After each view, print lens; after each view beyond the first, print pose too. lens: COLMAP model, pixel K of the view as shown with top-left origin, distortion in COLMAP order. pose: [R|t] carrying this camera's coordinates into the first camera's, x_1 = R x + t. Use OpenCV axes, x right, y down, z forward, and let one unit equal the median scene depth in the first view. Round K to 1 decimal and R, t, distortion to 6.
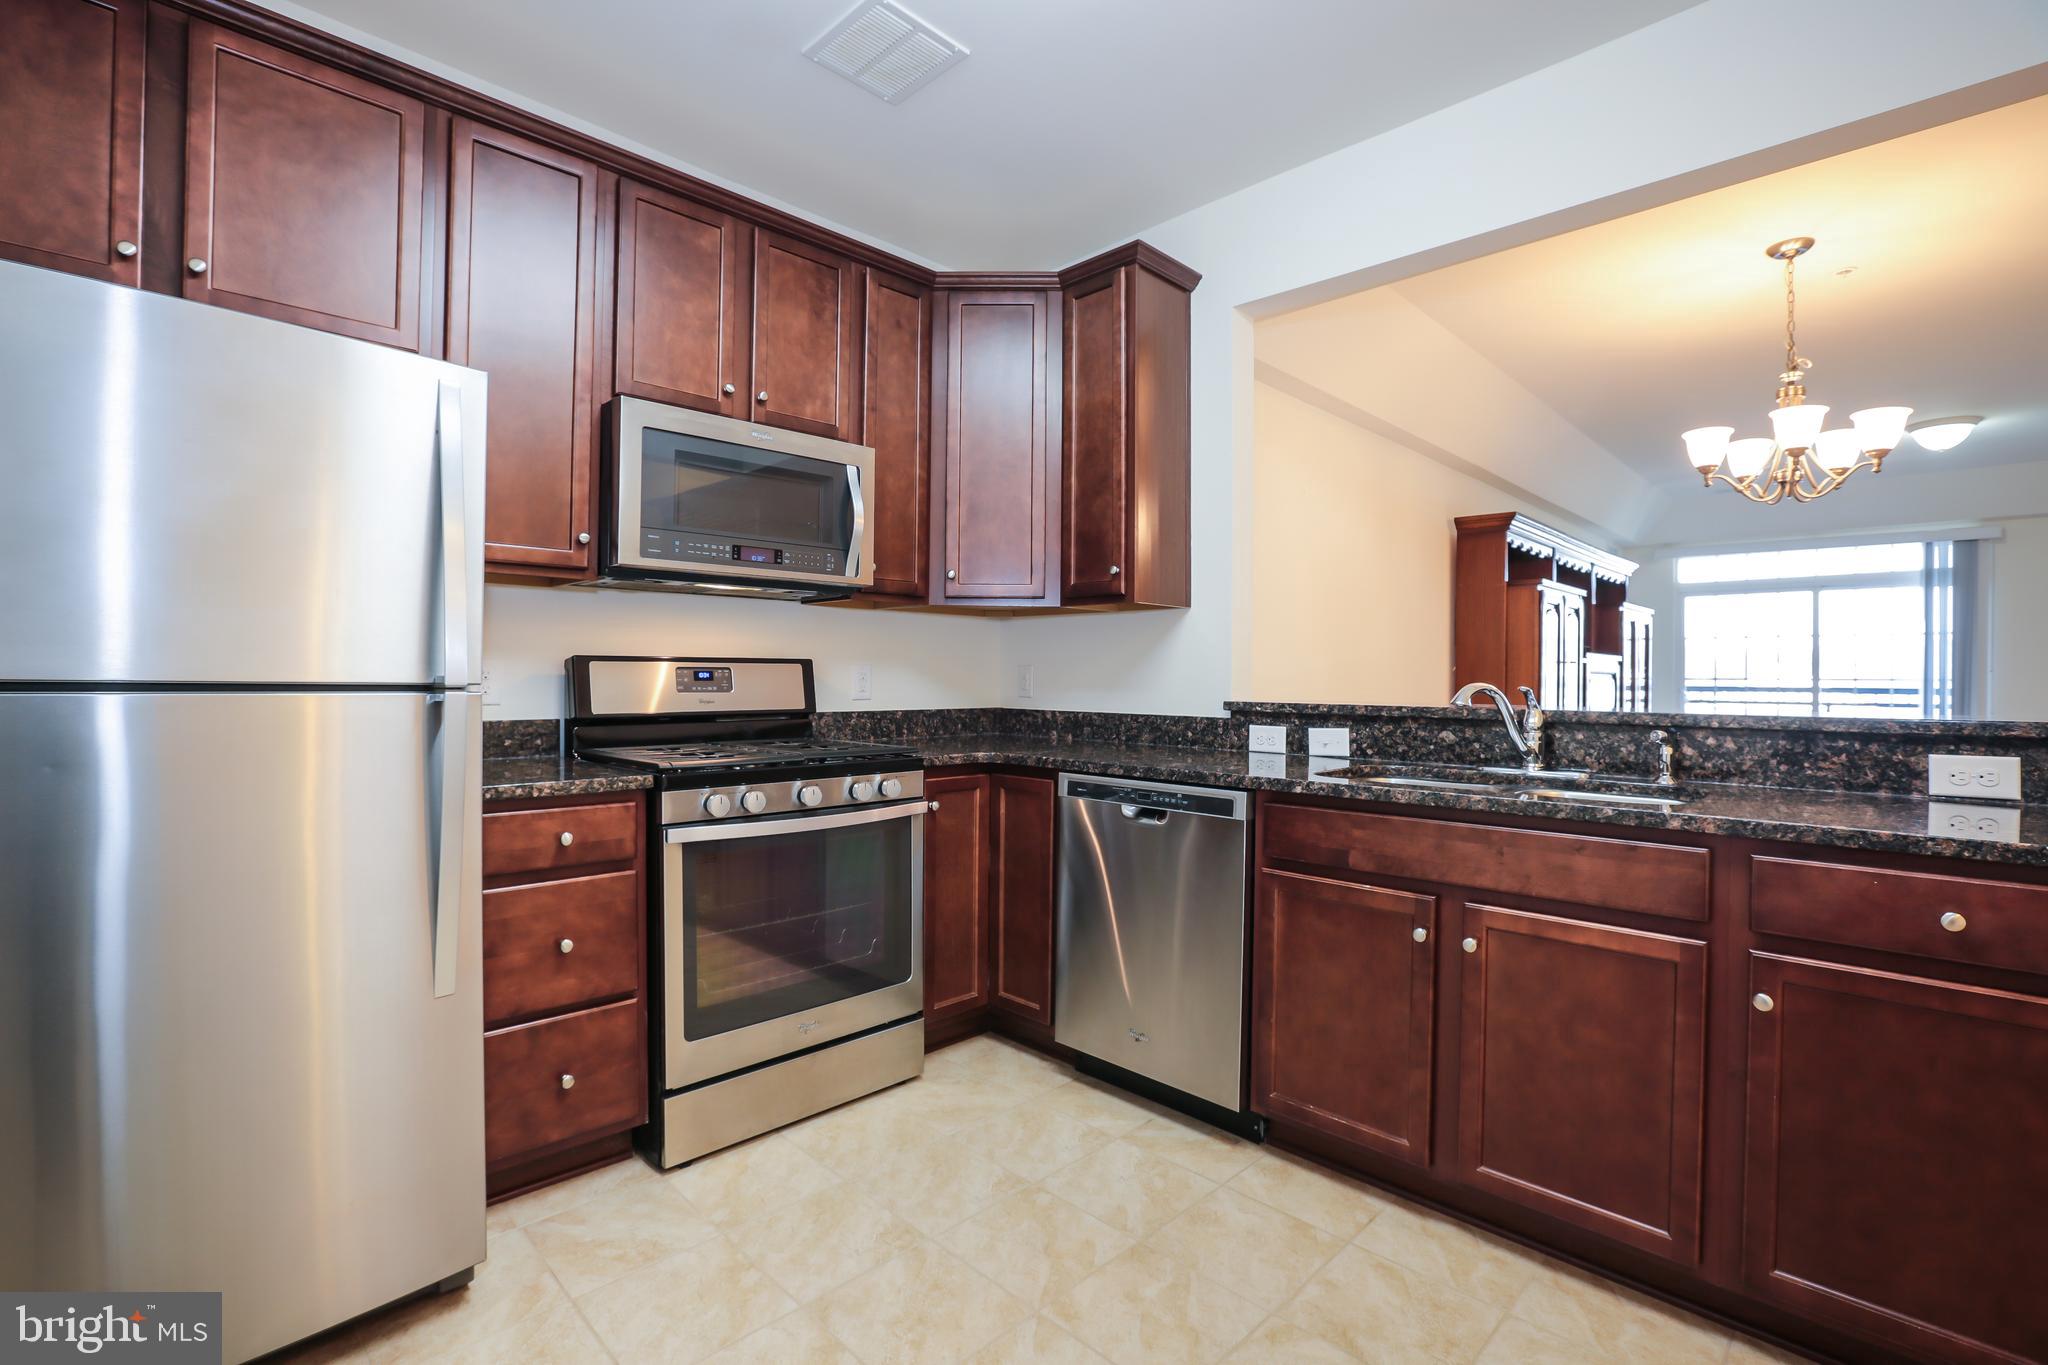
lens RADIAL K [[921.1, 0, 1009.3], [0, 921.1, 680.1], [0, 0, 1]] dist [-0.057814, 0.020990]
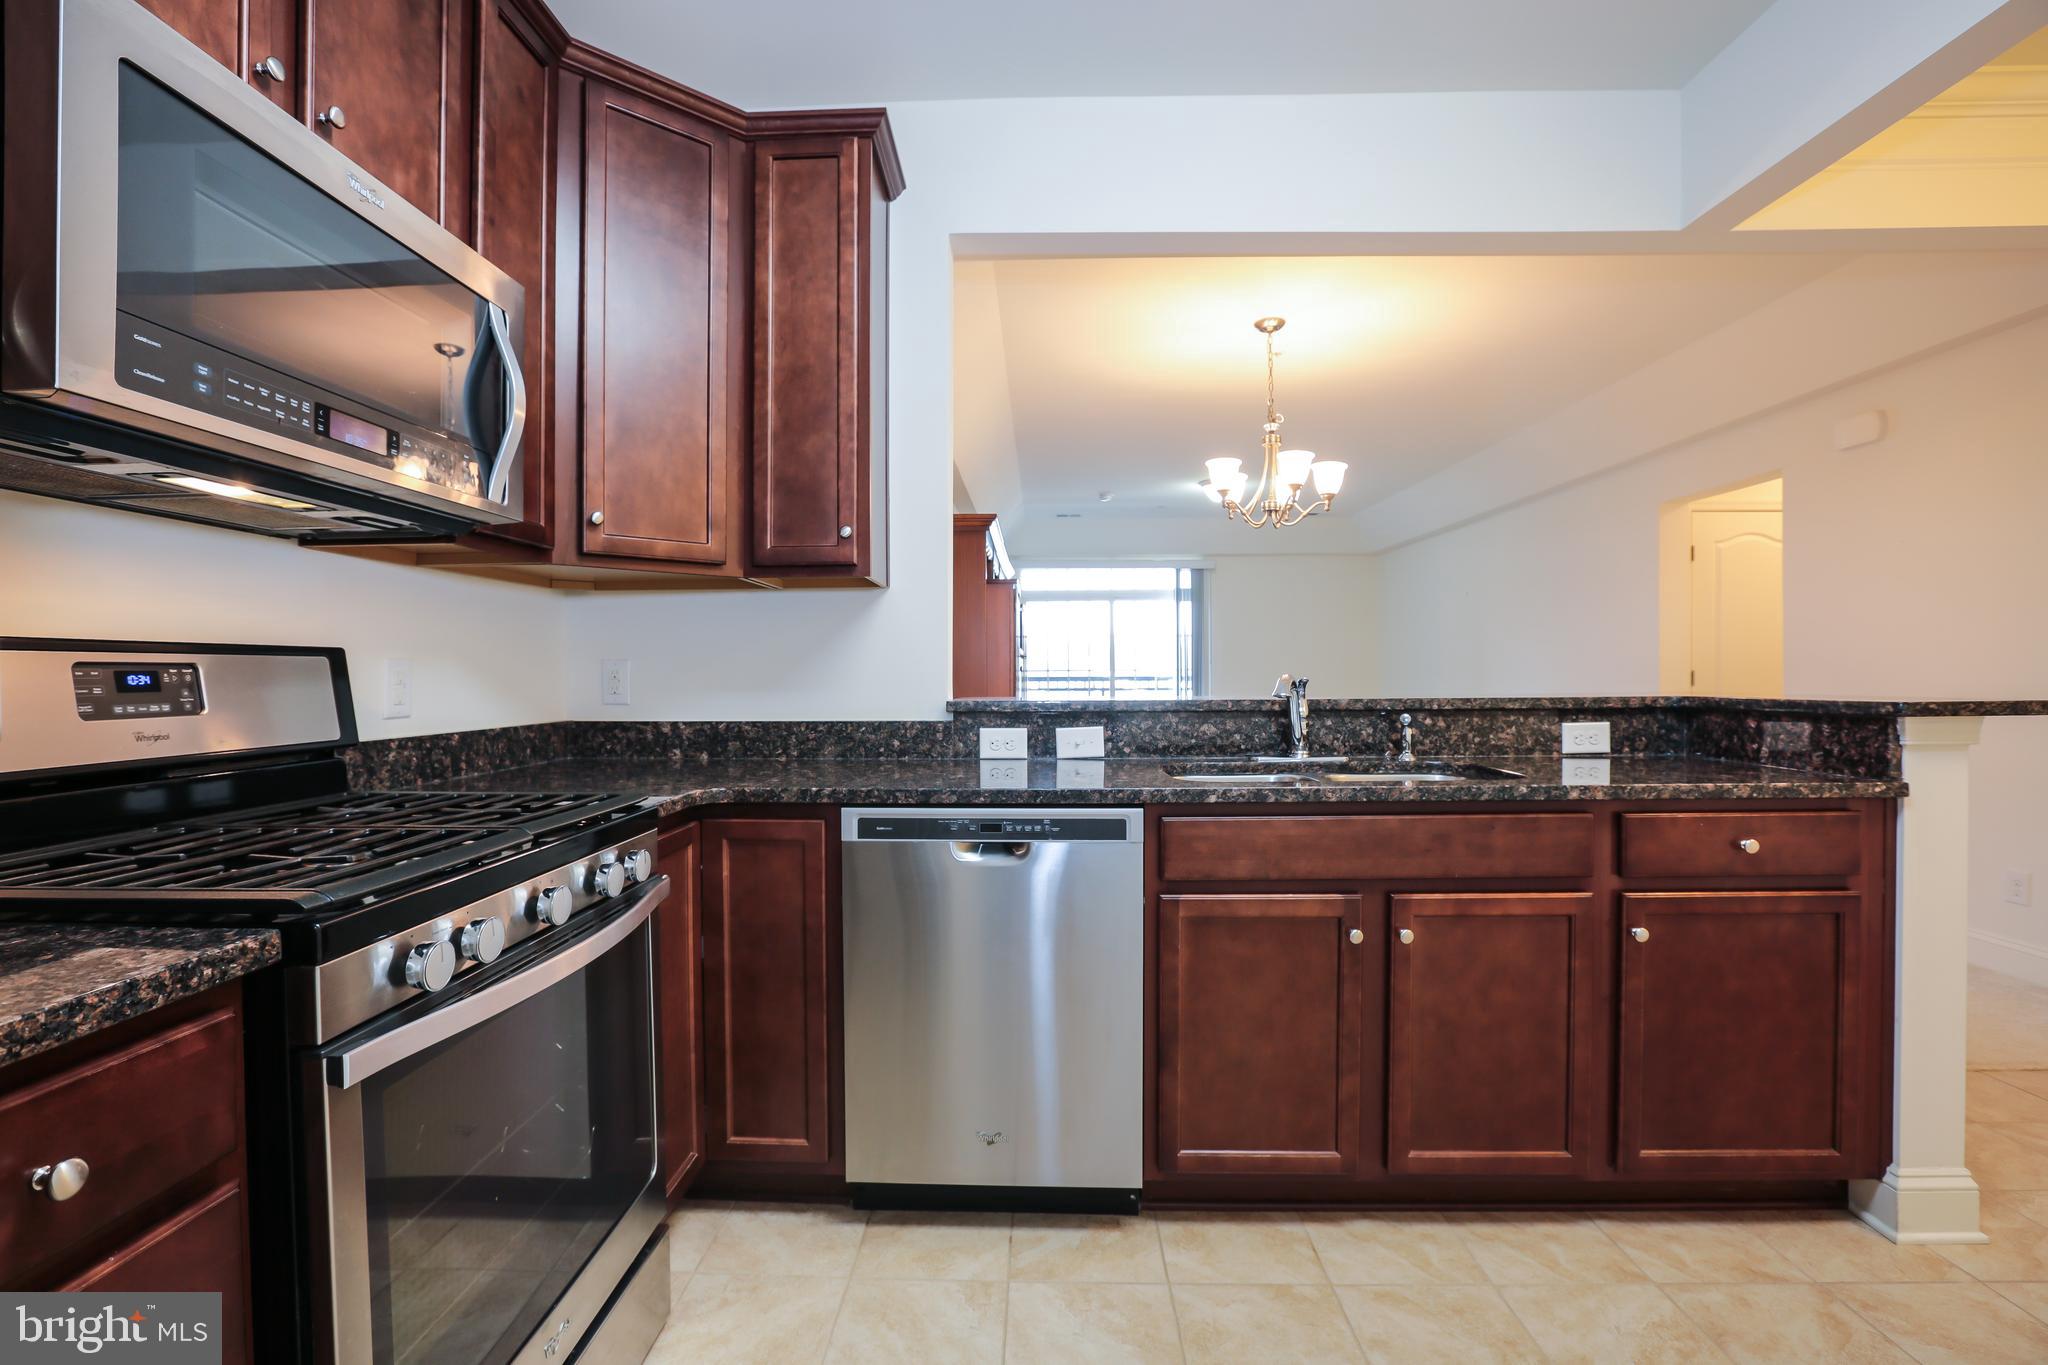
lens RADIAL K [[921.1, 0, 1009.3], [0, 921.1, 680.1], [0, 0, 1]] dist [-0.057814, 0.020990]
pose [[0.726389, -0.016607, 0.687083, -0.347633], [0.013807, 0.999859, 0.009570, -0.003921], [-0.687145, 0.002535, 0.726516, 0.404884]]
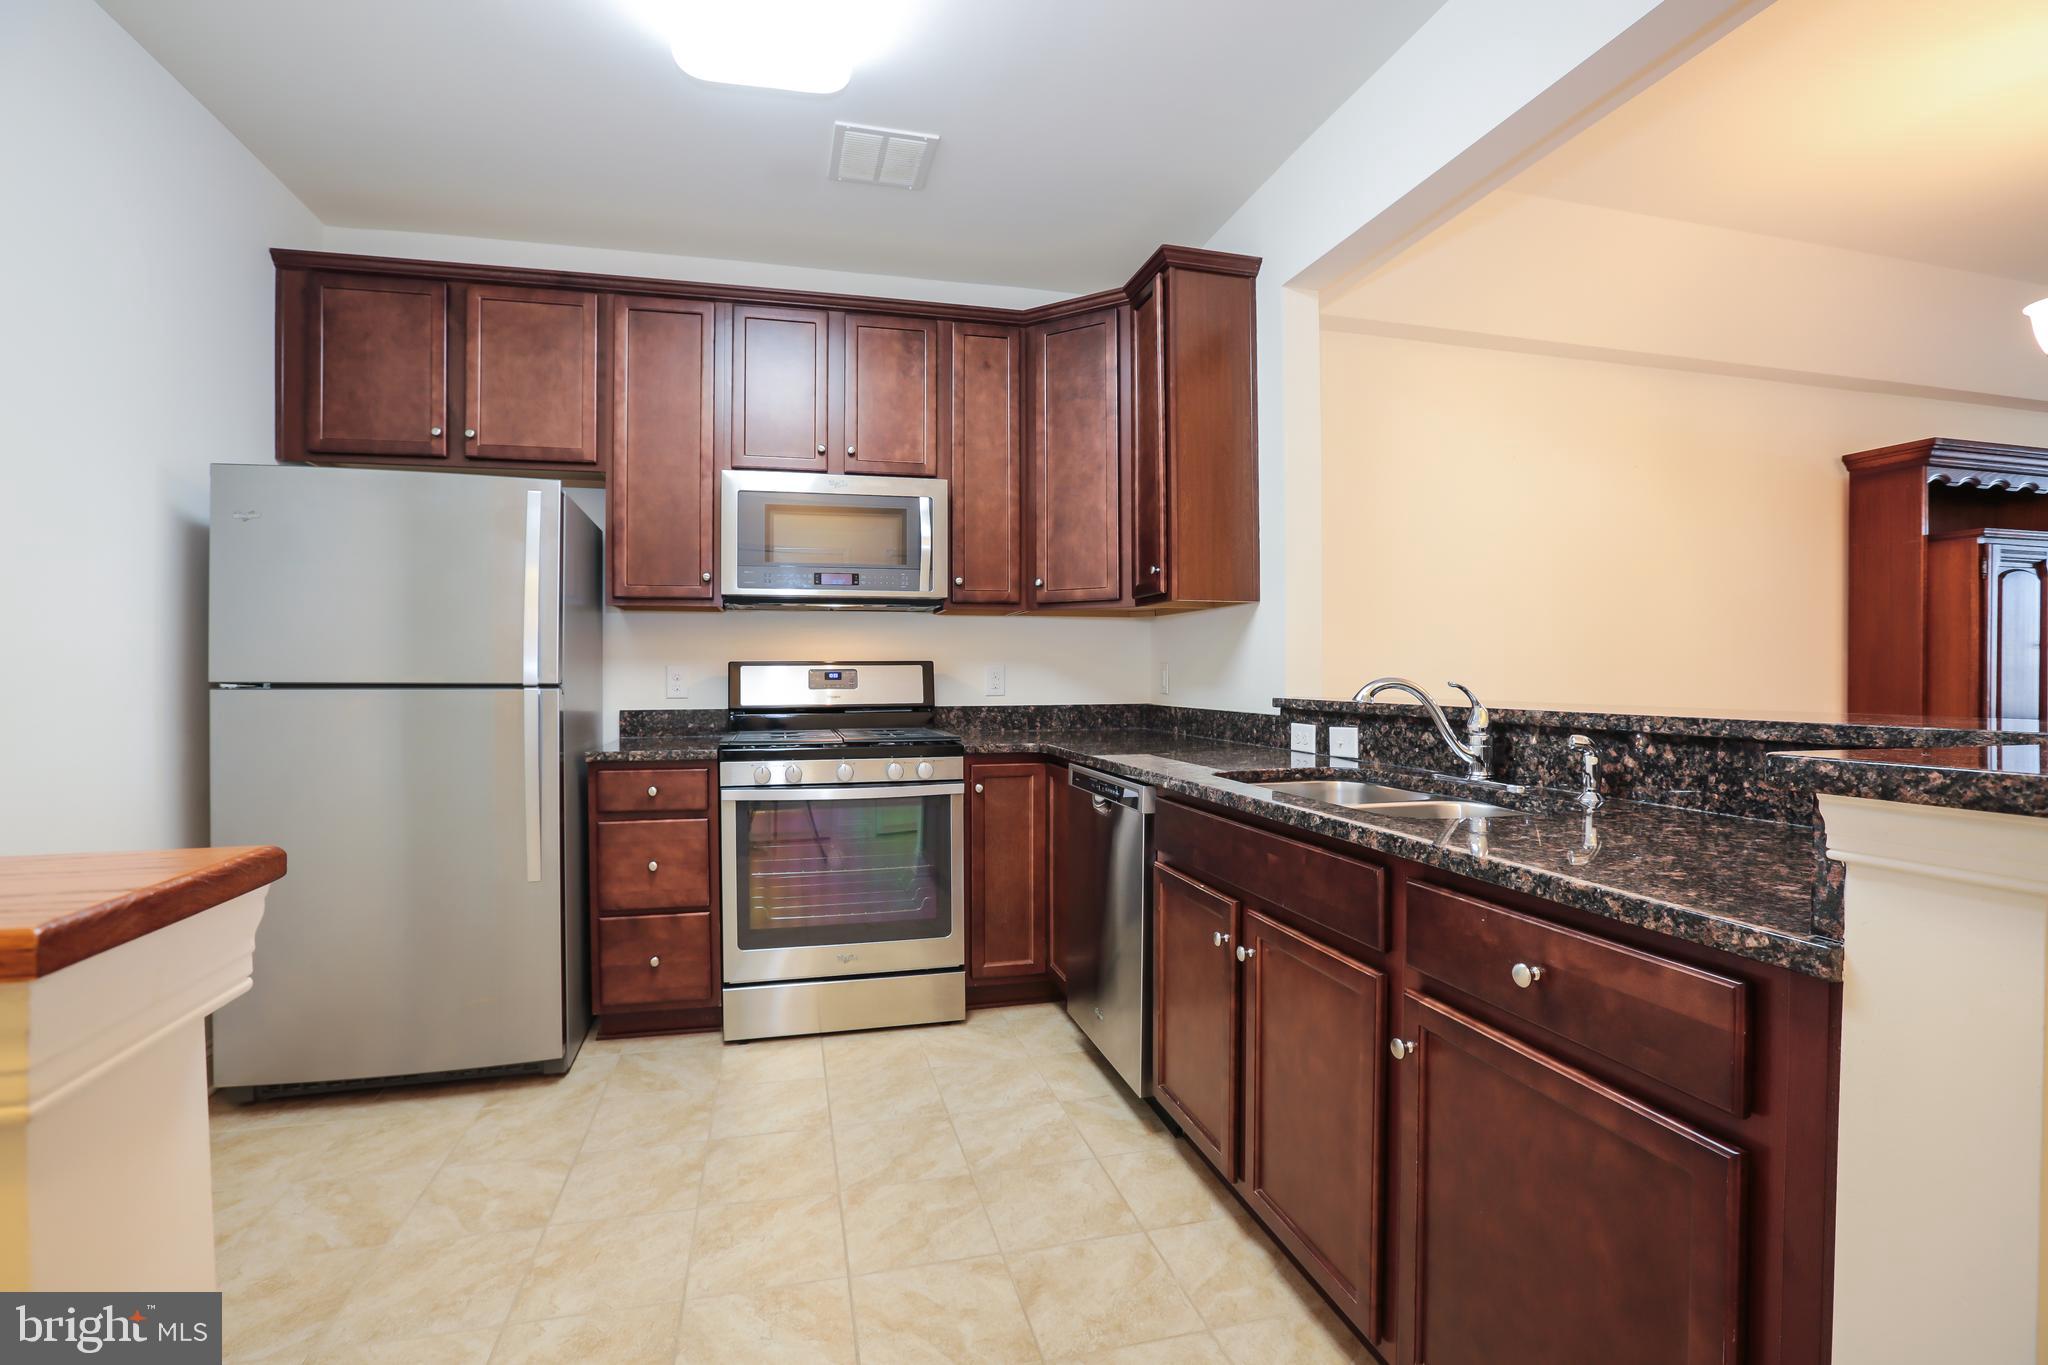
lens RADIAL K [[923.7, 0, 1009.7], [0, 923.7, 680.2], [0, 0, 1]] dist [-0.067557, 0.031450]
pose [[0.862177, -0.005922, -0.506573, 0.555965], [0.007210, 0.999974, 0.000583, 0.002185], [0.506556, -0.004155, 0.862197, 0.034069]]
